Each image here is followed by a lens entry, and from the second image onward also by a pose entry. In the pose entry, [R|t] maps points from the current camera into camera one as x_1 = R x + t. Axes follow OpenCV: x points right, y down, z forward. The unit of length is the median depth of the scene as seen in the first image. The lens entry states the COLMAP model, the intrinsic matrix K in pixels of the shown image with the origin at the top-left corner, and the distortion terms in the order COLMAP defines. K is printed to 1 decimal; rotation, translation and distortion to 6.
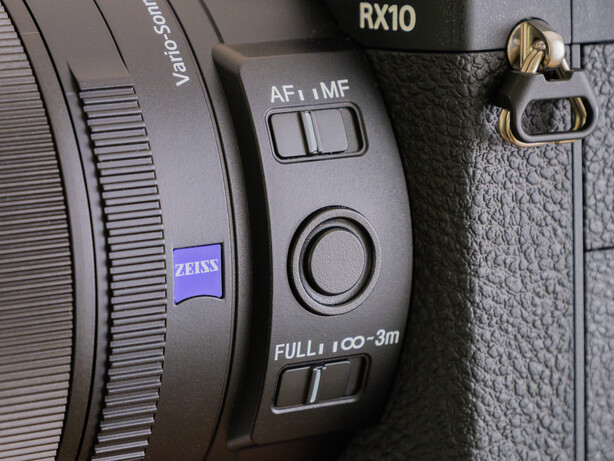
lens RADIAL K [[2450.3, 0, 307.0], [0, 2450.3, 230.5], [0, 0, 1]] dist [0.228679, -0.494268]
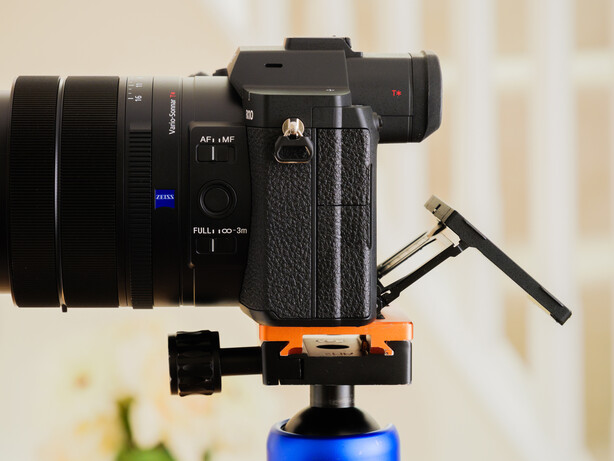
lens RADIAL K [[2450.3, 0, 307.0], [0, 2450.3, 230.5], [0, 0, 1]] dist [0.228679, -0.494268]
pose [[0.868610, 0.063175, -0.491453, 1.462510], [-0.097856, 0.994176, -0.045154, 0.161975], [0.485738, 0.087313, 0.869733, -1.367374]]
